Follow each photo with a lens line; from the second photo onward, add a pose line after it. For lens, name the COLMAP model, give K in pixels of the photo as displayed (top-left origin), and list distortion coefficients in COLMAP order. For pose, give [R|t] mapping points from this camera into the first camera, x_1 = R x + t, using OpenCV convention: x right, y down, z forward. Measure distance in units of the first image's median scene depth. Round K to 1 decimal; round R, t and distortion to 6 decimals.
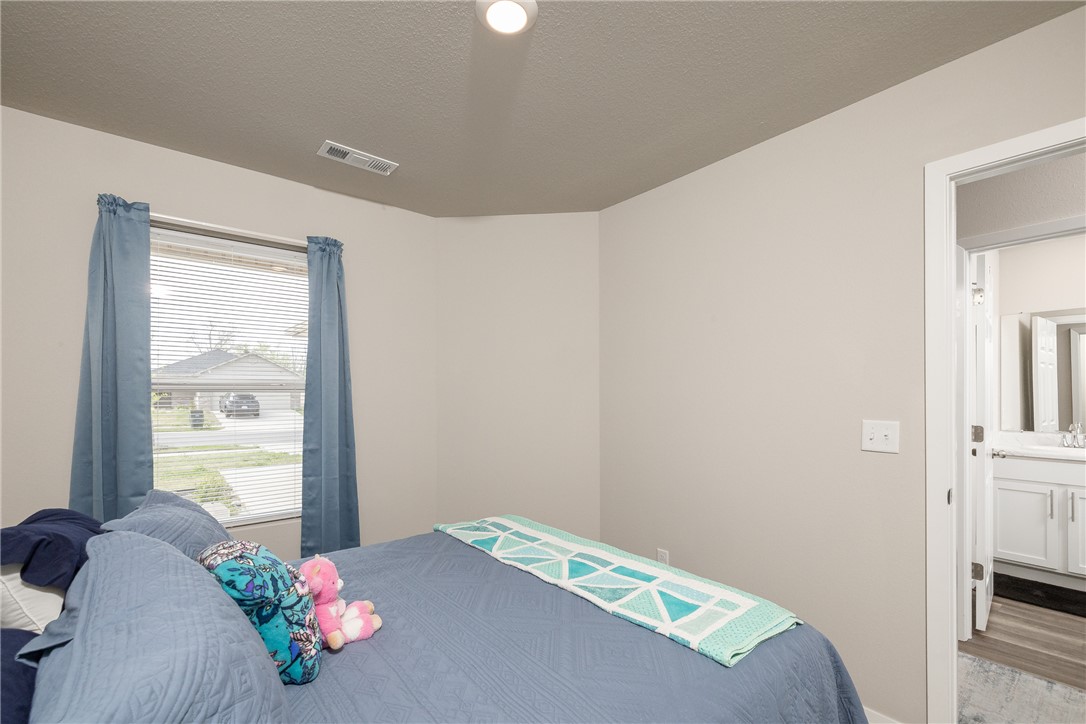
lens RADIAL K [[460.1, 0, 551.1], [0, 460.1, 394.0], [0, 0, 1]] dist [-0.000886, 0.000837]
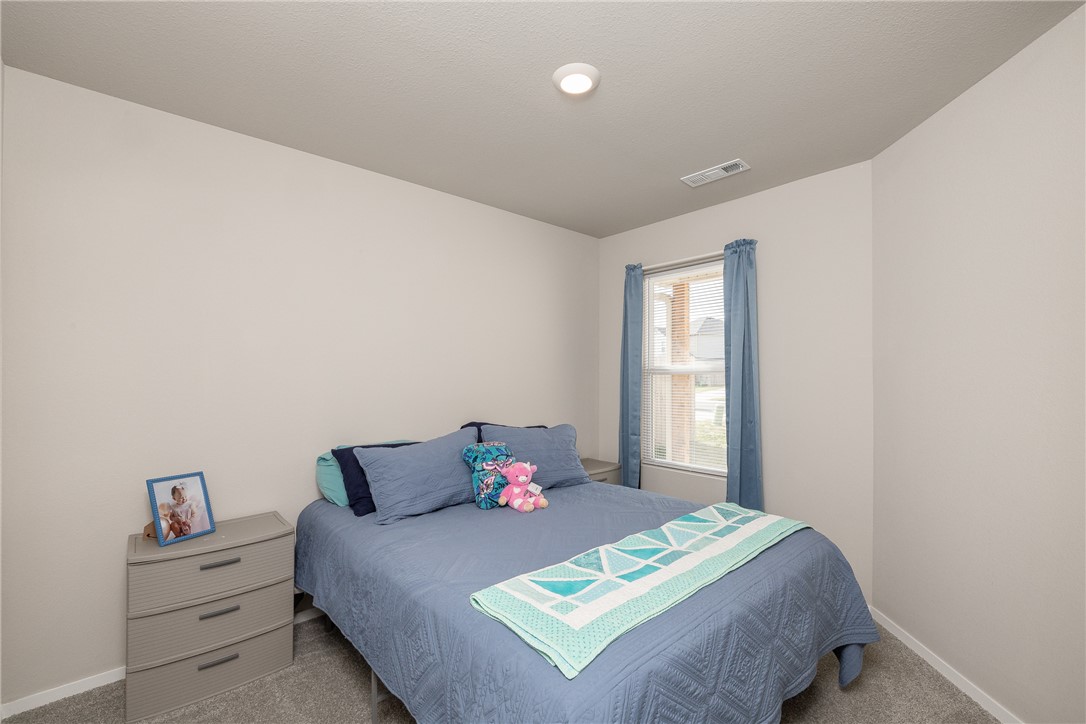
lens RADIAL K [[460.1, 0, 543.6], [0, 460.1, 369.1], [0, 0, 1]] dist [-0.000886, 0.000837]
pose [[0.065311, -0.015964, -0.997737, 0.817183], [0.000957, 0.999873, -0.015936, 0.002699], [0.997864, 0.000086, 0.065318, 0.568090]]
